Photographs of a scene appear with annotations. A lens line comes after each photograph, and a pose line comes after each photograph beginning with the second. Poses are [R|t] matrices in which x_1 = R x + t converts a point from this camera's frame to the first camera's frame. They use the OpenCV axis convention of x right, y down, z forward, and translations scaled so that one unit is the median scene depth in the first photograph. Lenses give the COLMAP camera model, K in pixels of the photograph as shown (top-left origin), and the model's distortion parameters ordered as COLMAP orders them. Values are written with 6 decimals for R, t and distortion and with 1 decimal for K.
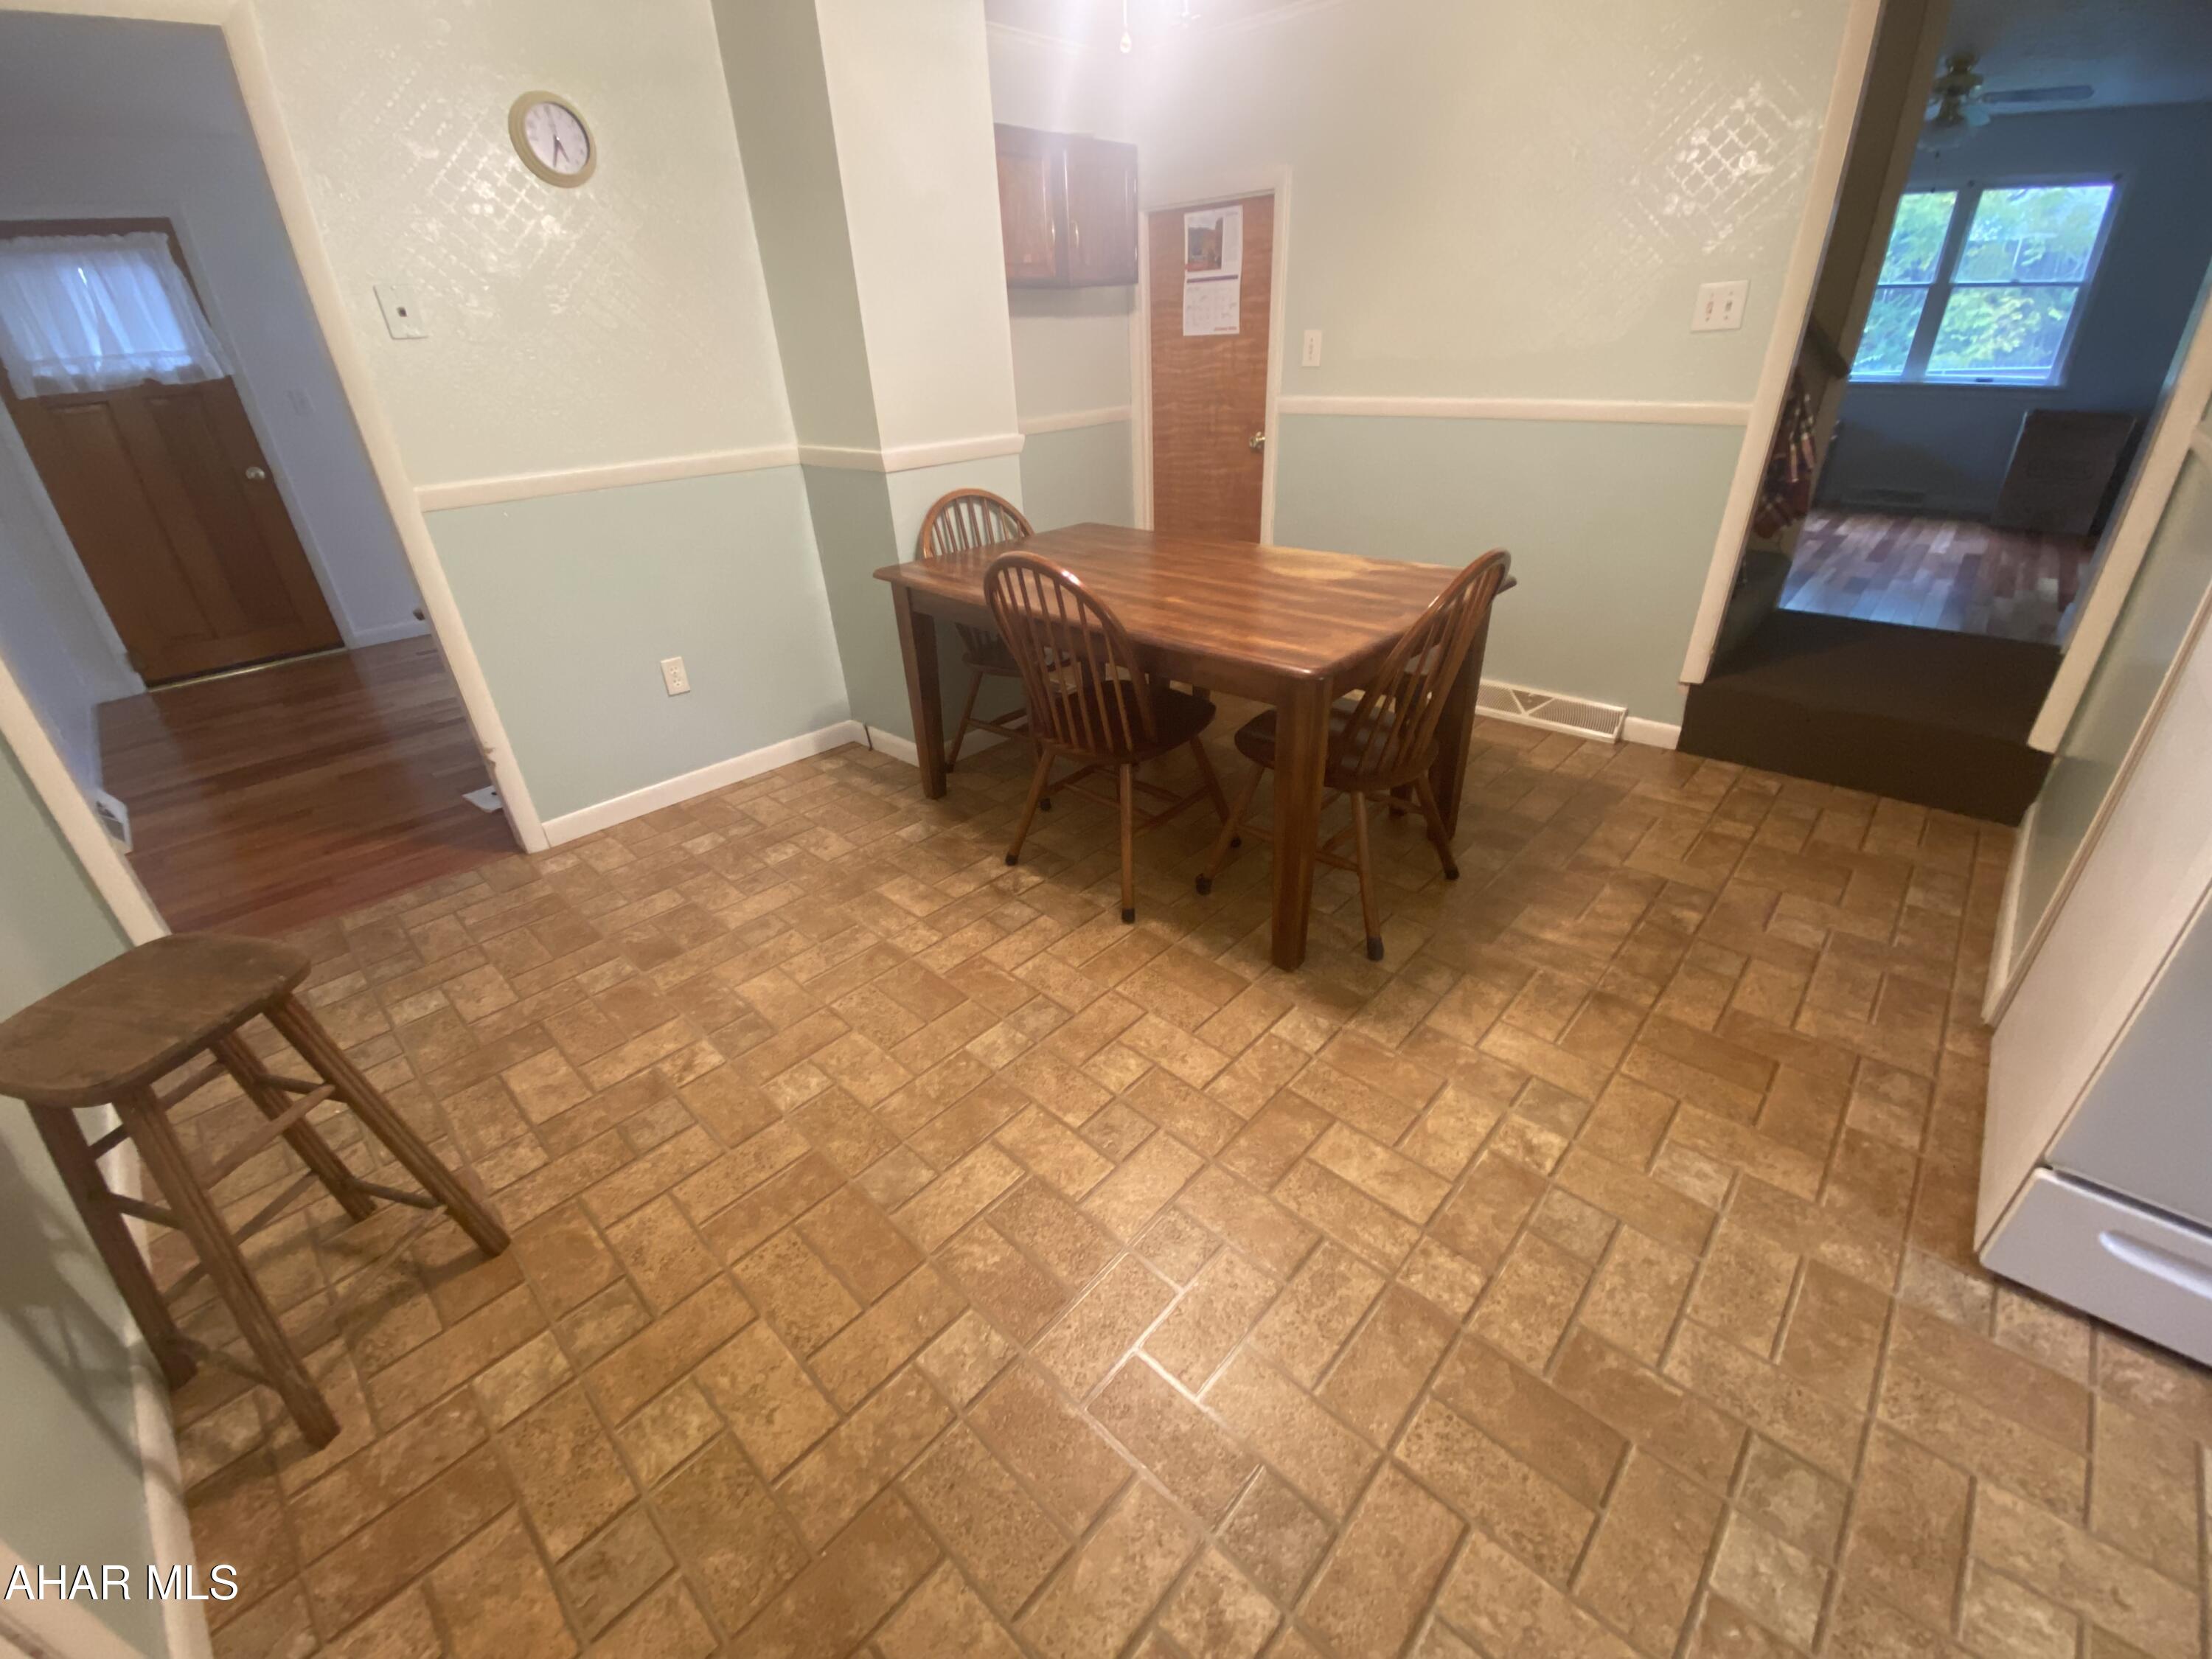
lens RADIAL K [[893.4, 0, 1098.0], [0, 893.4, 821.9], [0, 0, 1]] dist [-0.003899, -0.008080]
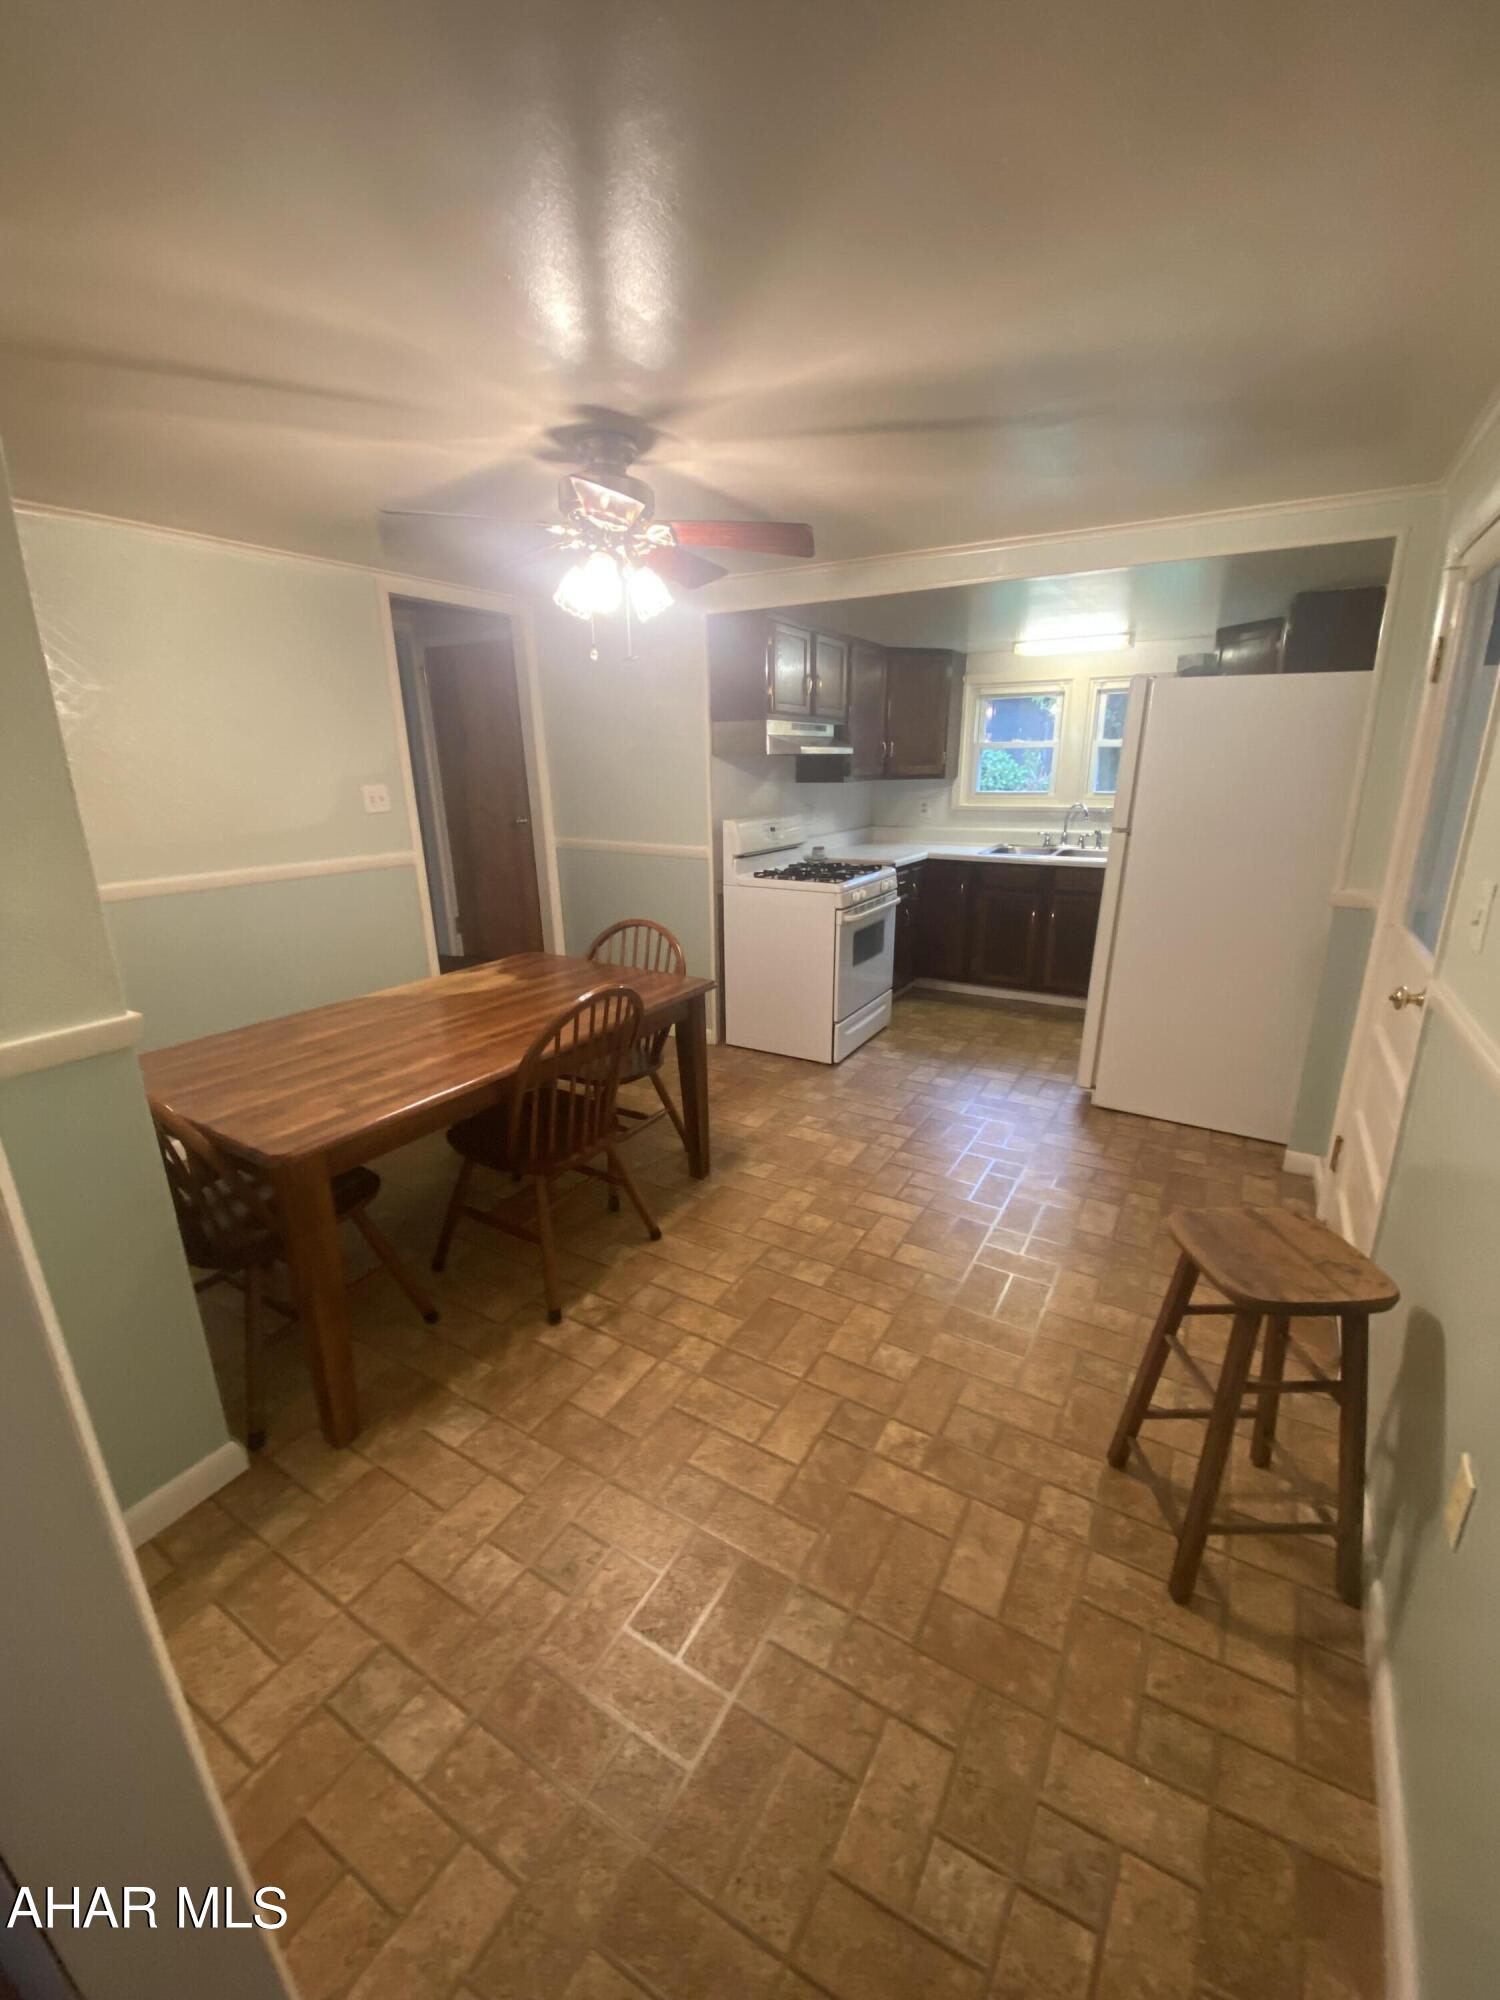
lens RADIAL K [[807.7, 0, 740.6], [0, 807.7, 1007.1], [0, 0, 1]] dist [-0.003899, -0.008080]
pose [[-0.210001, -0.256265, 0.943519, -0.950840], [0.478916, 0.814370, 0.327781, -0.457694], [-0.852373, 0.520701, -0.048290, 0.742273]]
